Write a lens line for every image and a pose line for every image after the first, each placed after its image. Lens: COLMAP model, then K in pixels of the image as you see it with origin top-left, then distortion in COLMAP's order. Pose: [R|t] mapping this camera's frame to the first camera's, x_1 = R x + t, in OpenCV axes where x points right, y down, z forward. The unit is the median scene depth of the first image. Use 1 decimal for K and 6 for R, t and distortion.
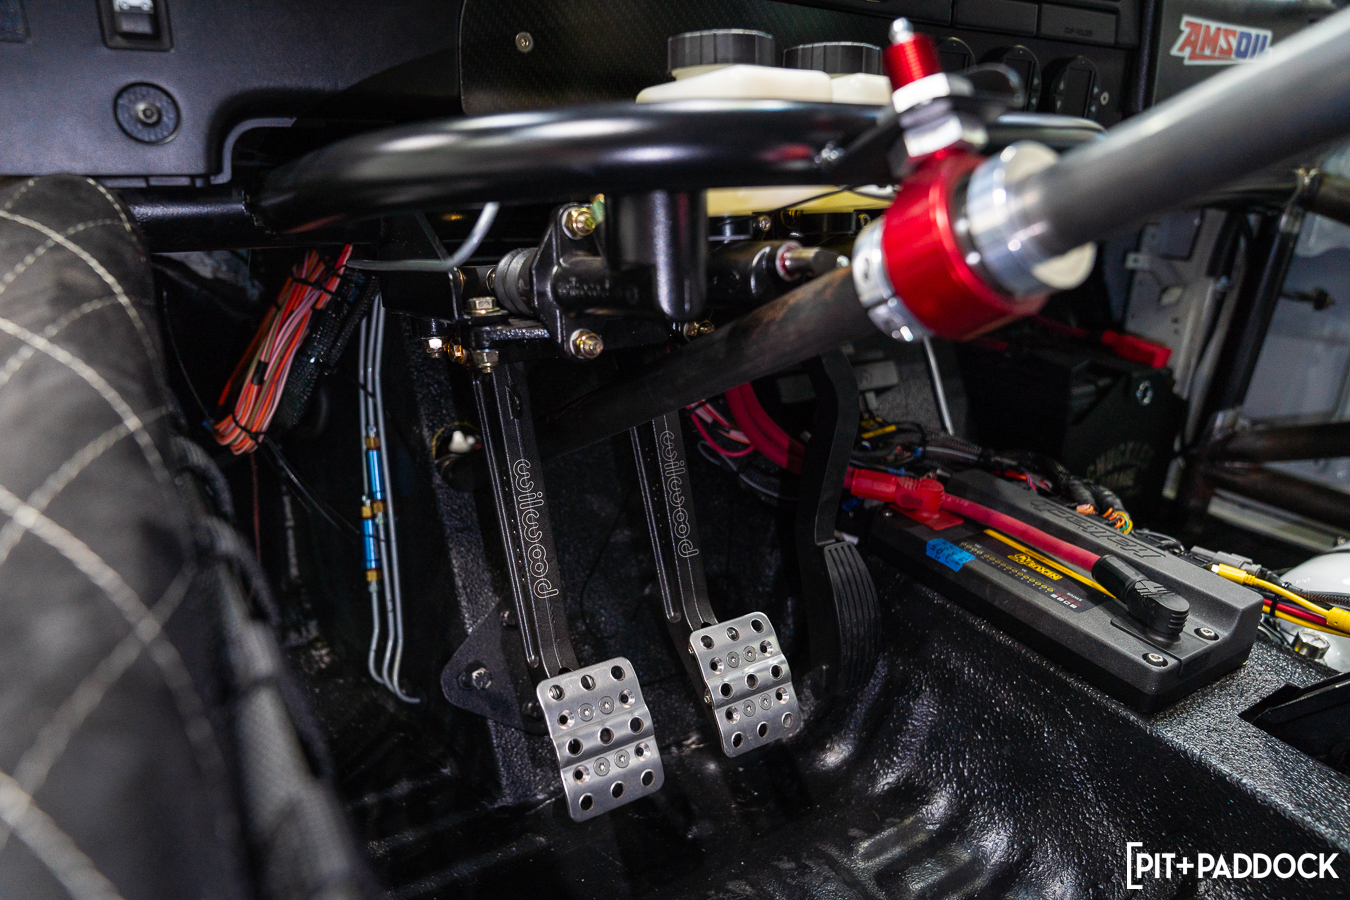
lens RADIAL K [[922.6, 0, 675.0], [0, 922.6, 450.0], [0, 0, 1]] dist [-0.012010, 0.004419]
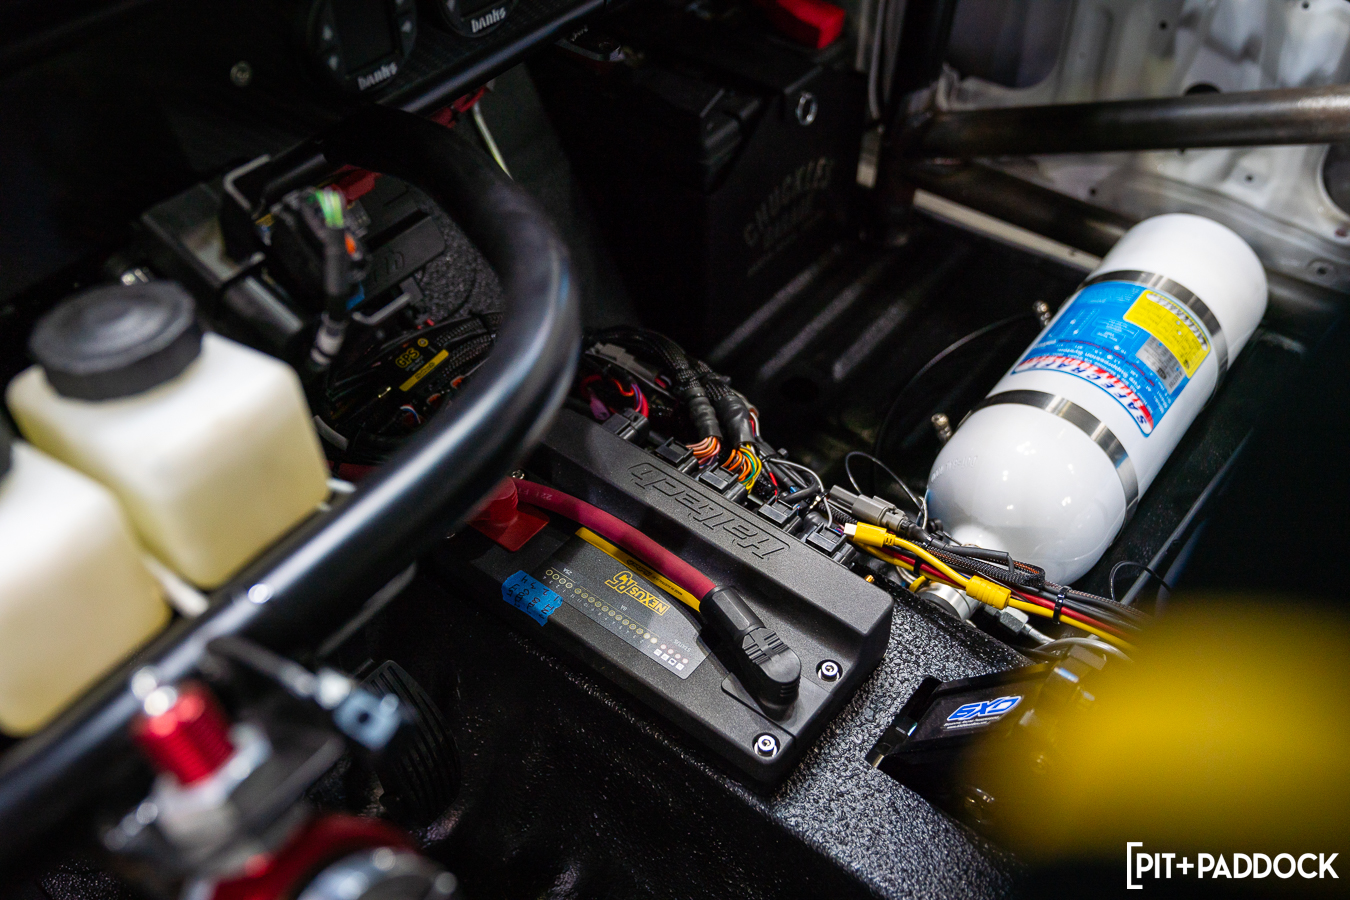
lens RADIAL K [[1374.2, 0, 675.0], [0, 1374.2, 450.0], [0, 0, 1]] dist [-0.008577, -0.003319]
pose [[0.943540, -0.257421, 0.208488, 0.208831], [0.149618, 0.892696, 0.425097, -0.471986], [-0.295545, -0.369902, 0.880810, 0.009519]]
